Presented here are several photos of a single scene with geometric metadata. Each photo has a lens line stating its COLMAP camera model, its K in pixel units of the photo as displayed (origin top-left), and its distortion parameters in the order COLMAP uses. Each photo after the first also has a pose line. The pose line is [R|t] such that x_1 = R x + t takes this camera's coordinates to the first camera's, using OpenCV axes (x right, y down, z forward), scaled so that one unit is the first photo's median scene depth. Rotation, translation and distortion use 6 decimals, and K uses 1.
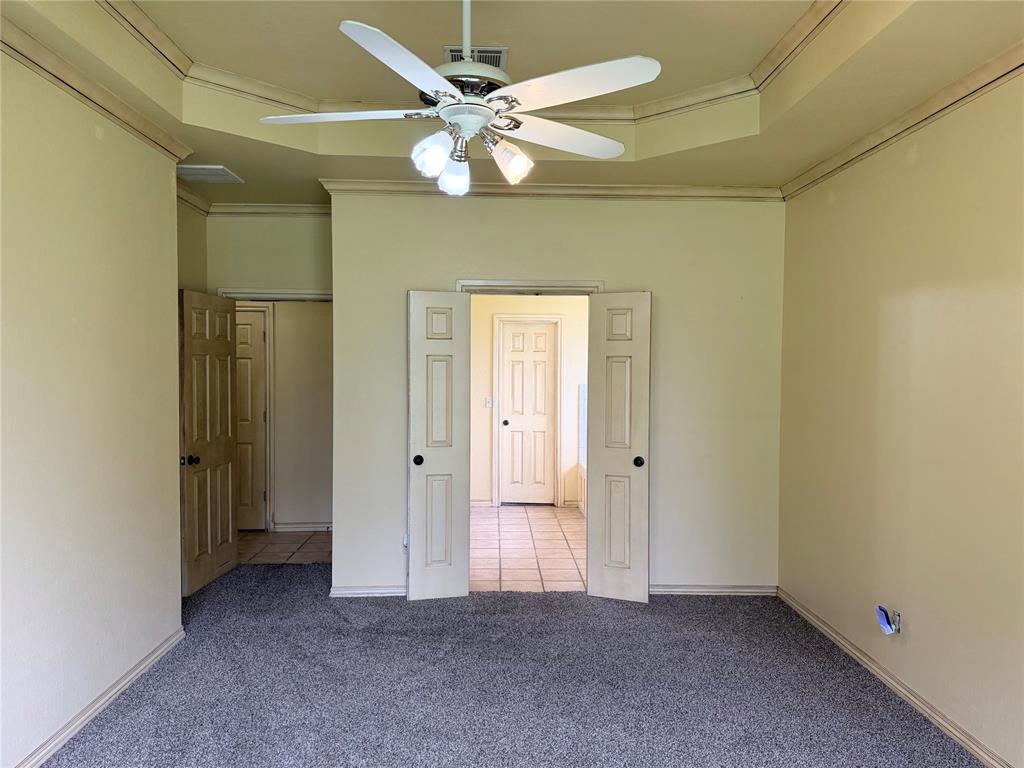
lens RADIAL K [[709.2, 0, 510.4], [0, 709.2, 387.6], [0, 0, 1]] dist [0.160668, -0.264857]
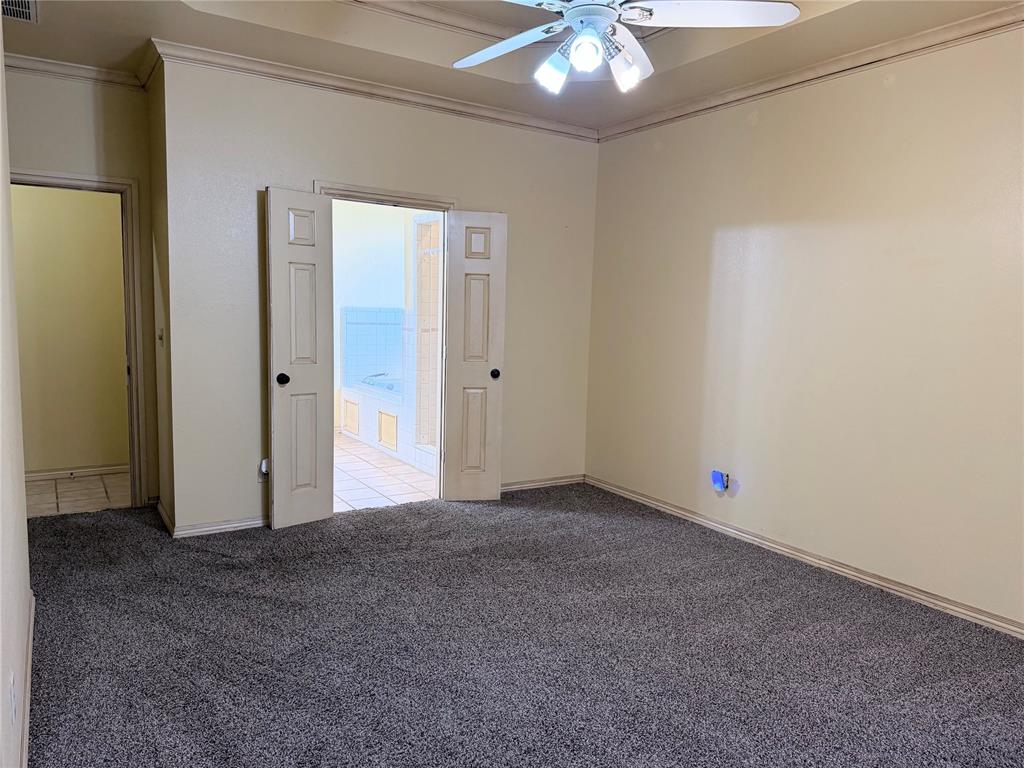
lens RADIAL K [[722.3, 0, 508.5], [0, 722.3, 387.1], [0, 0, 1]] dist [0.141248, -0.195810]
pose [[0.860980, -0.036631, 0.507318, -0.351034], [-0.008693, 0.996198, 0.086684, 0.028532], [-0.508564, -0.079044, 0.857388, 0.050020]]
